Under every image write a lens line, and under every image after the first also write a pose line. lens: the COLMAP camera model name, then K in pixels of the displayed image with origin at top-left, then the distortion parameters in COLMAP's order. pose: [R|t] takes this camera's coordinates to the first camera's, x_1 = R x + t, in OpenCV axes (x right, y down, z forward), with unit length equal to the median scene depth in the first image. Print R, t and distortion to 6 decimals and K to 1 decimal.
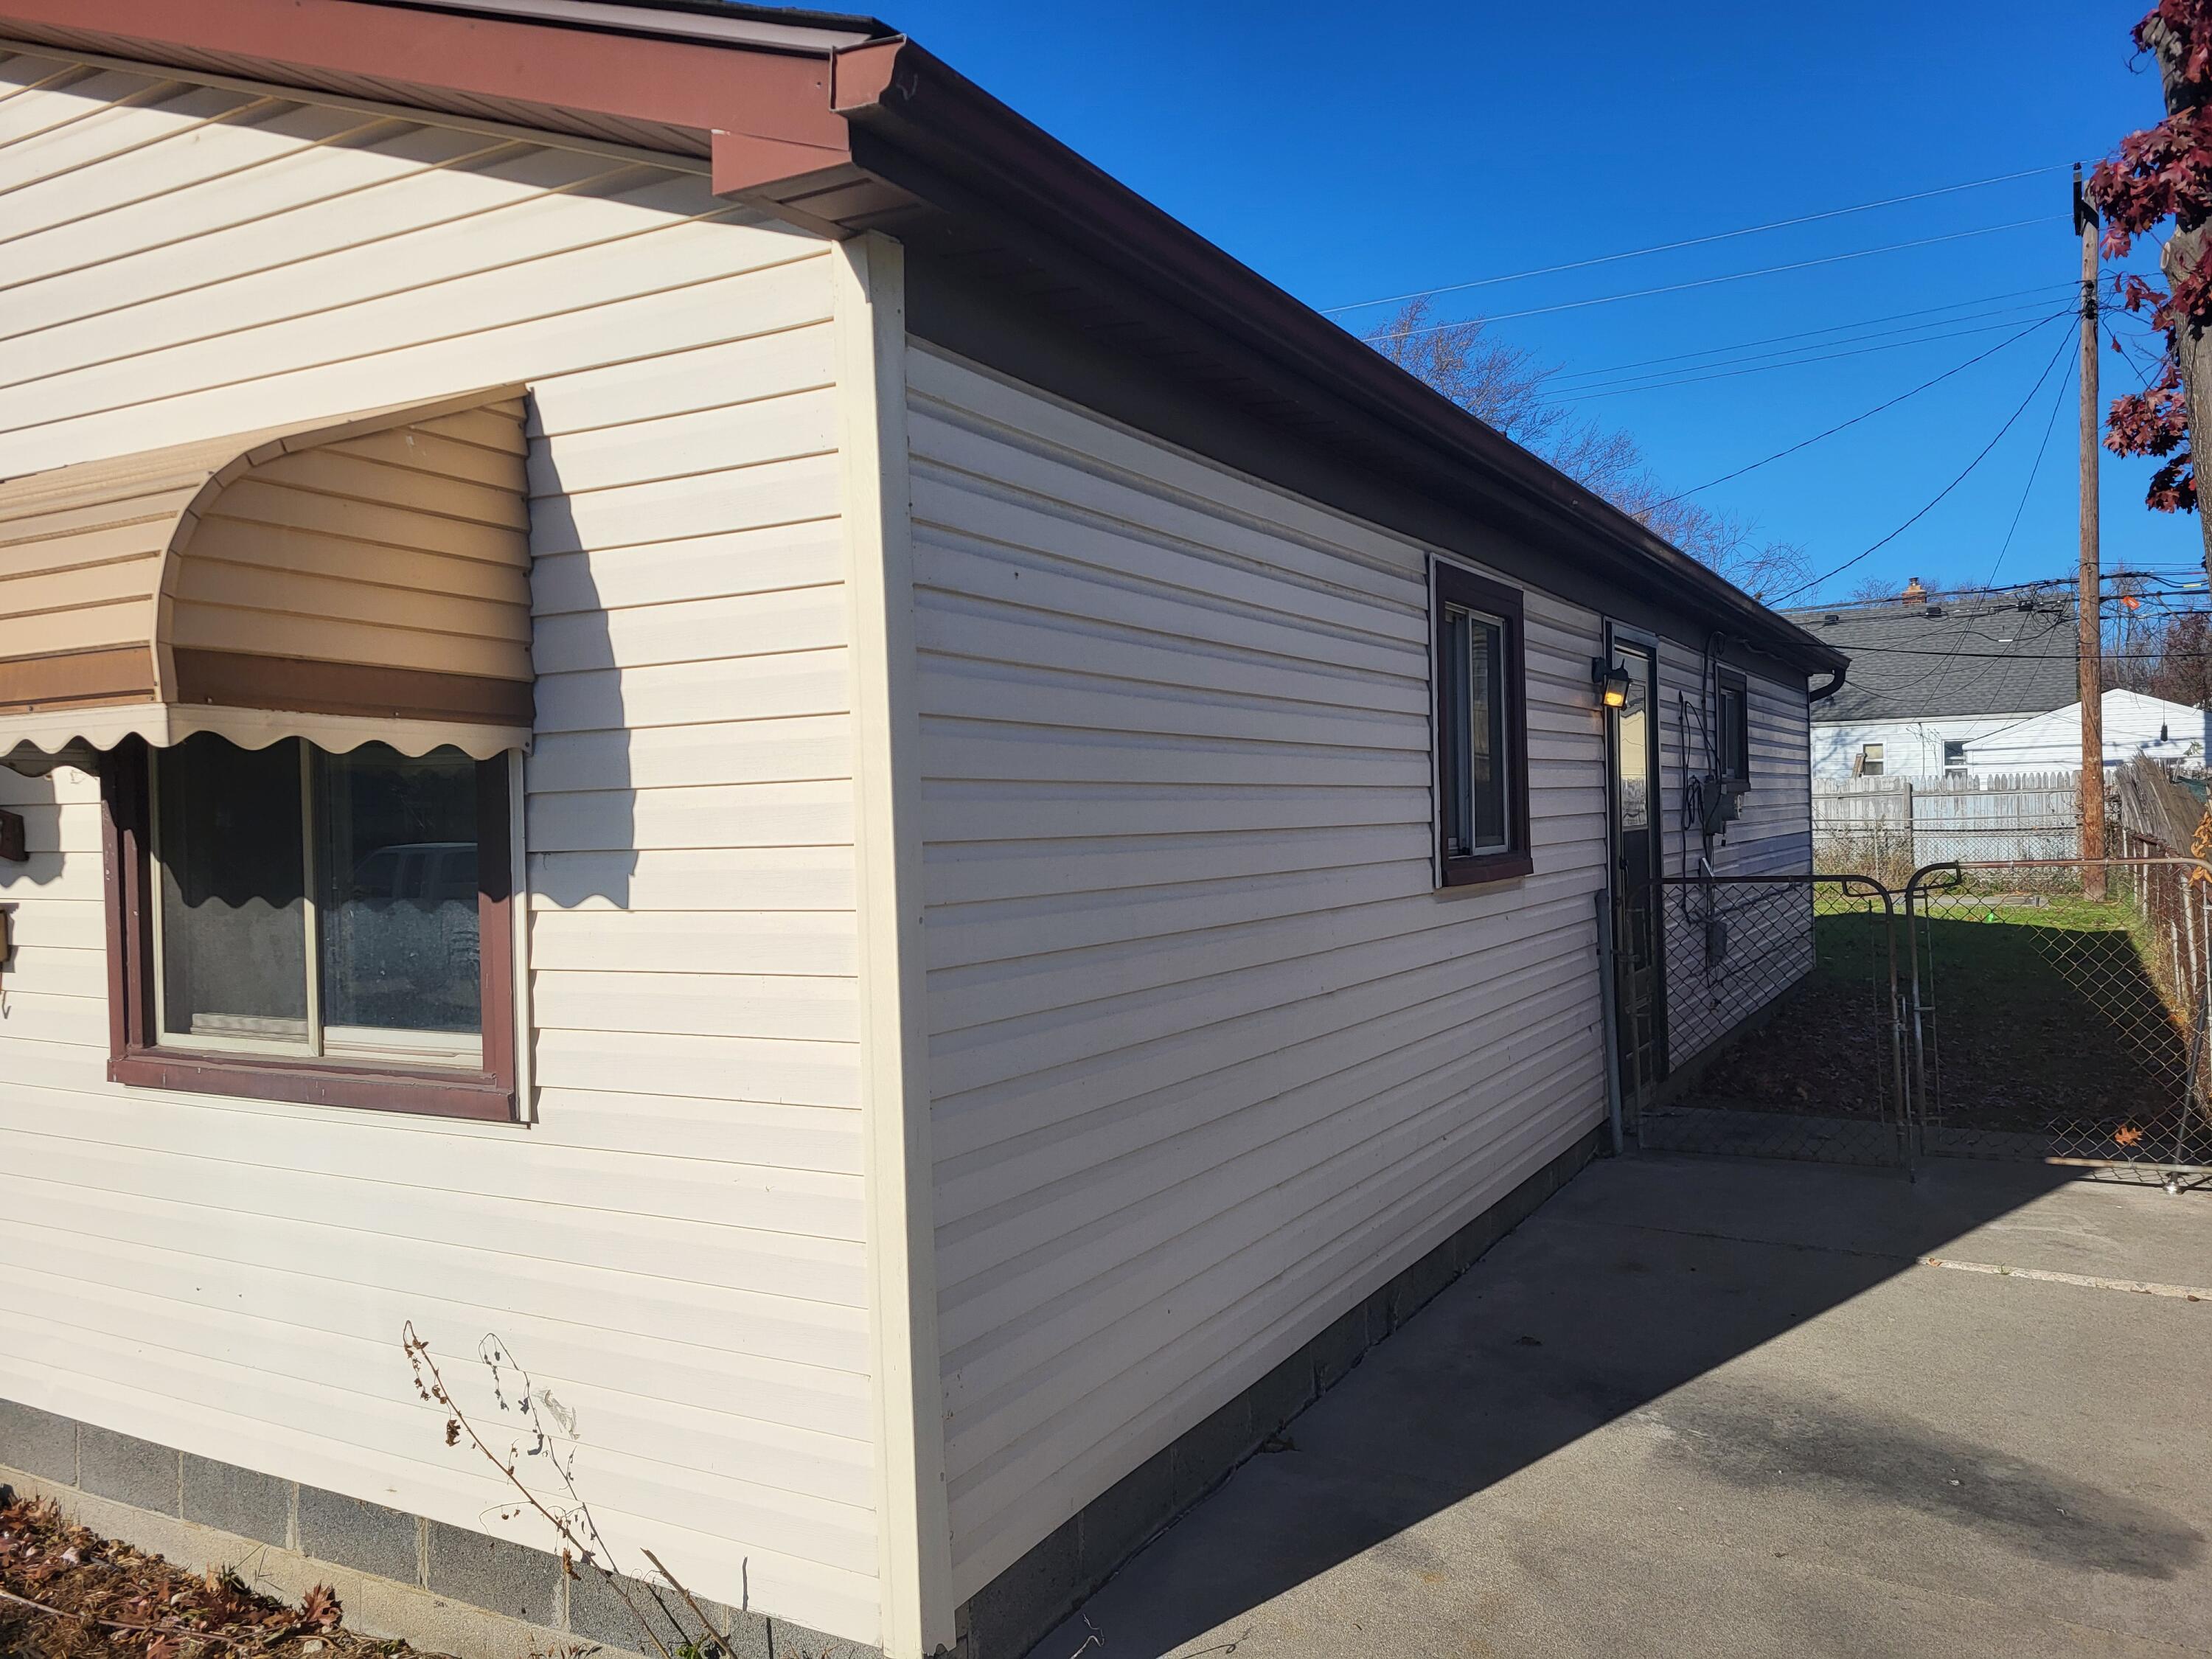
lens RADIAL K [[1687.2, 0, 1106.0], [0, 1687.2, 829.5], [0, 0, 1]] dist [0.005301, 0.000914]
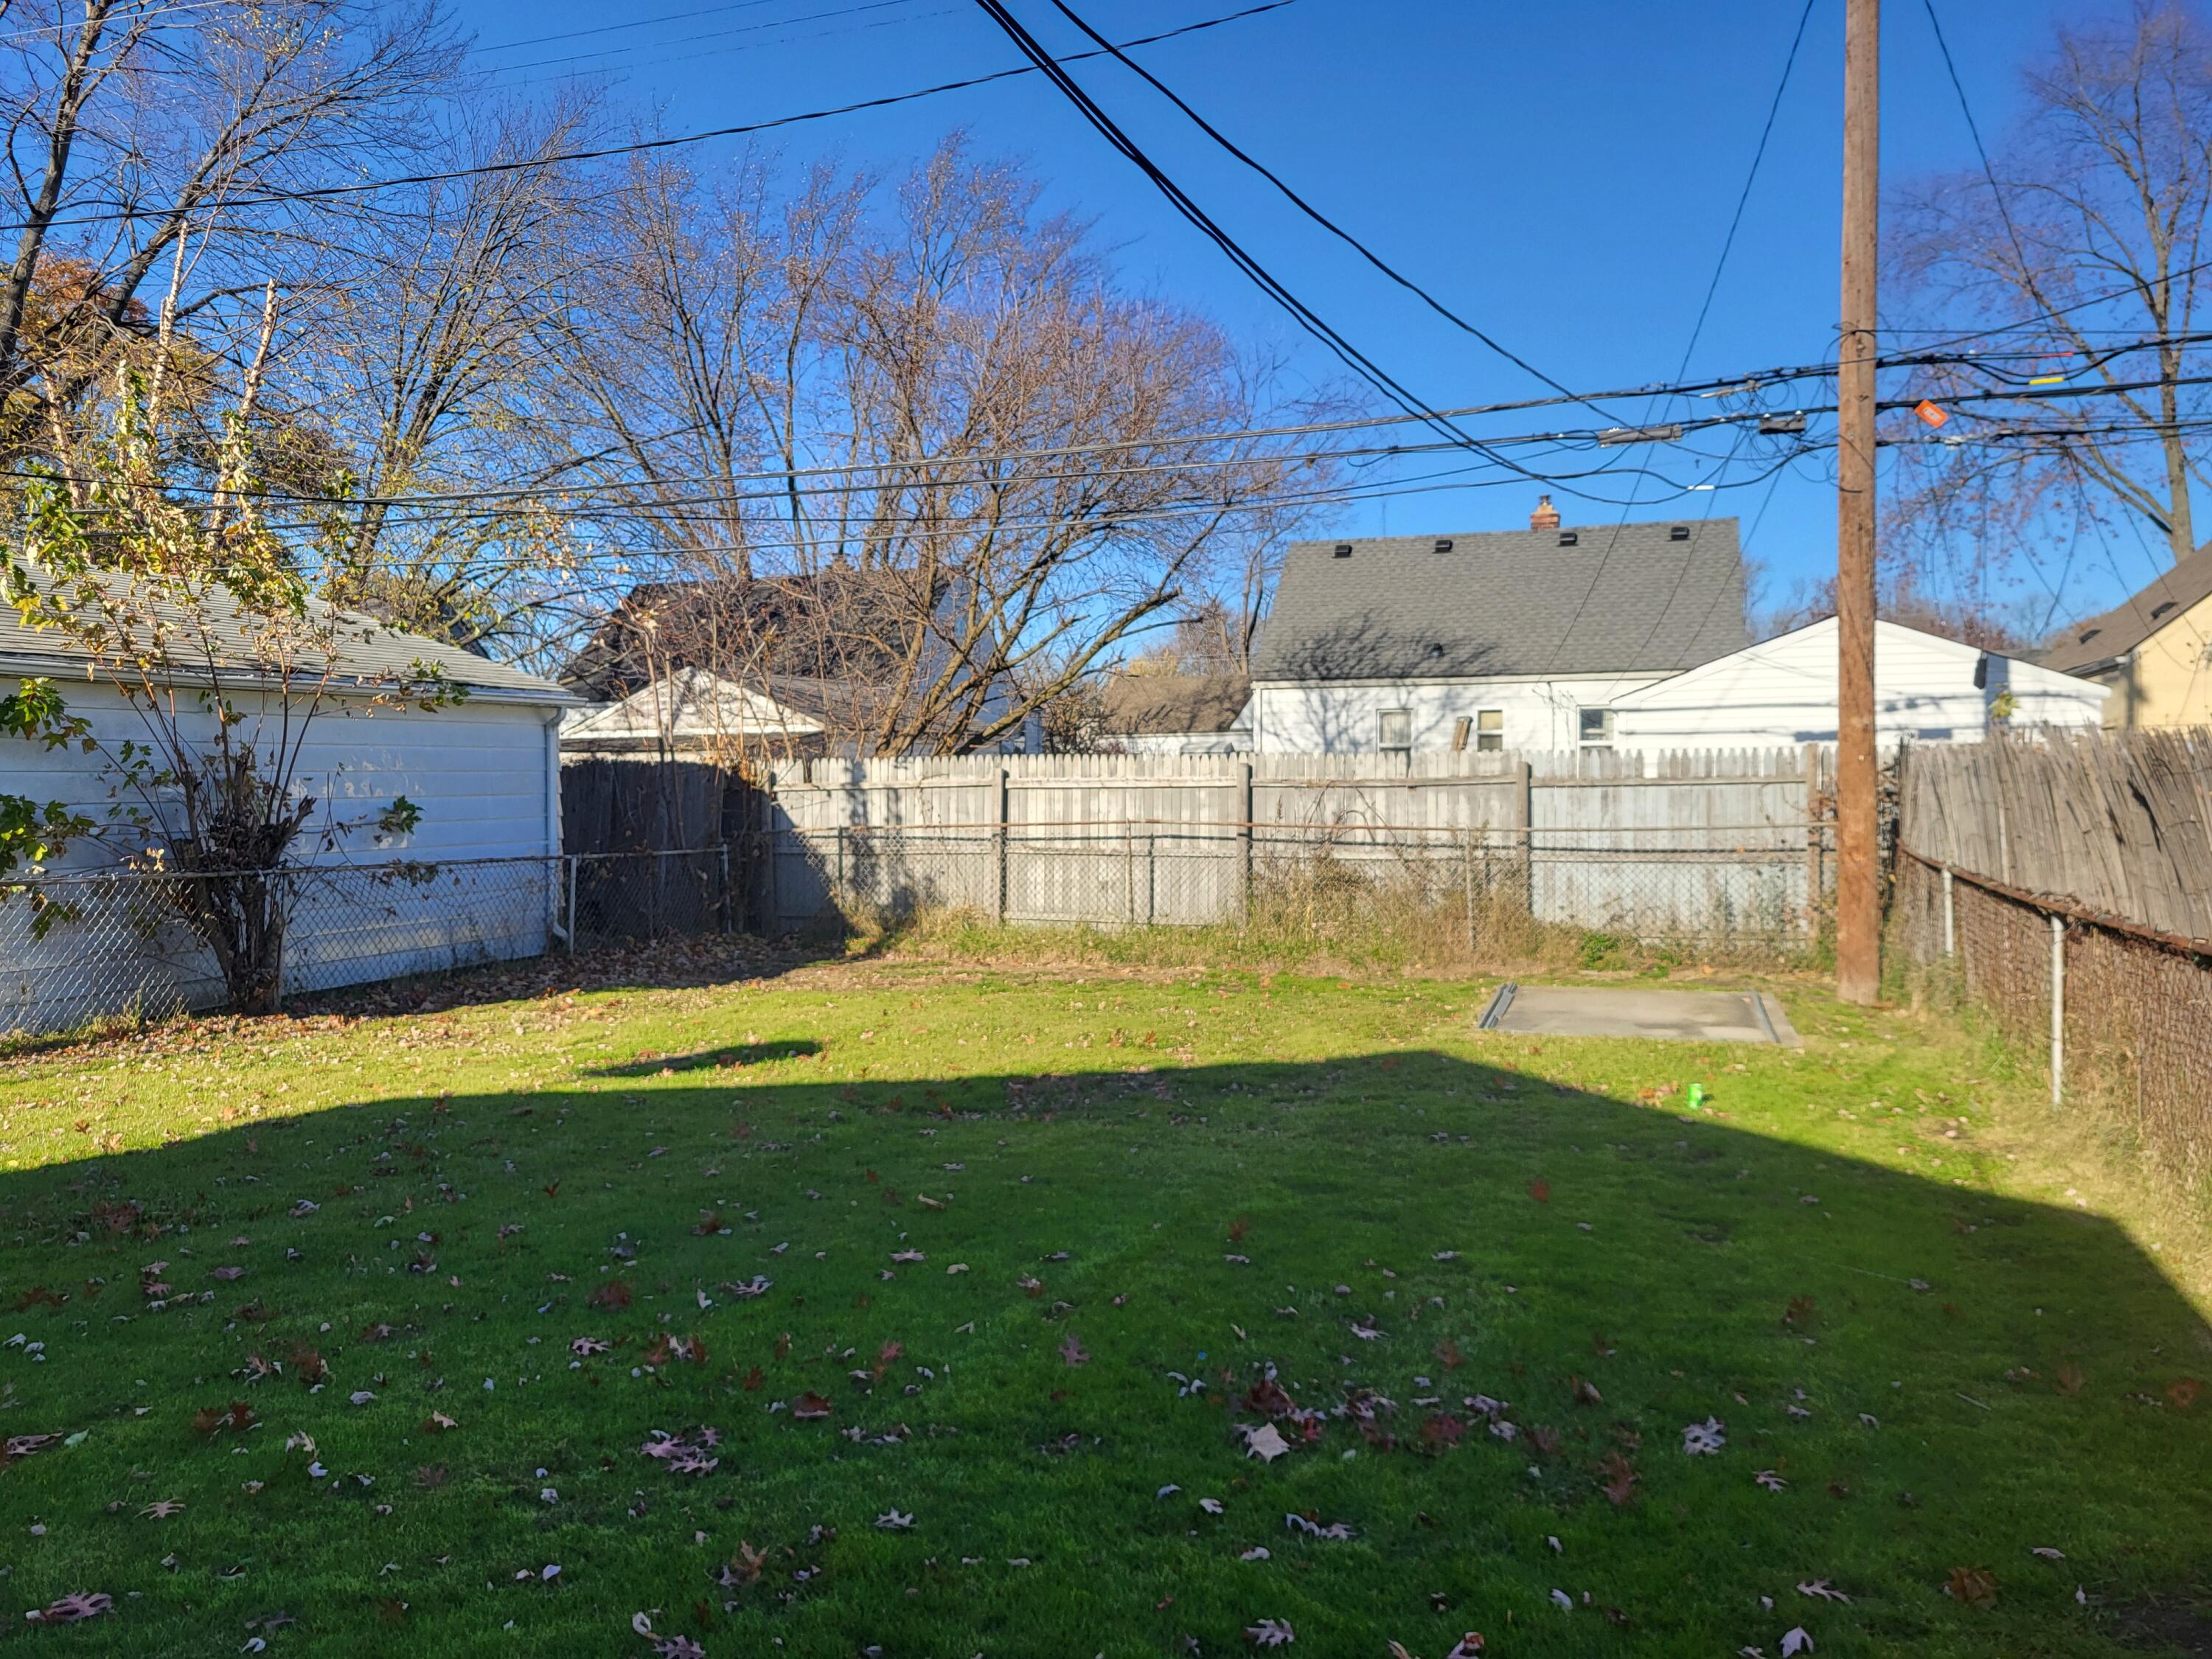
lens RADIAL K [[1783.4, 0, 1106.0], [0, 1783.4, 829.5], [0, 0, 1]] dist [-0.009431, -0.000158]
pose [[0.979253, 0.008492, 0.202462, 0.221901], [-0.011619, 0.999831, 0.014260, -0.012478], [-0.202306, -0.016316, 0.979186, 0.454331]]
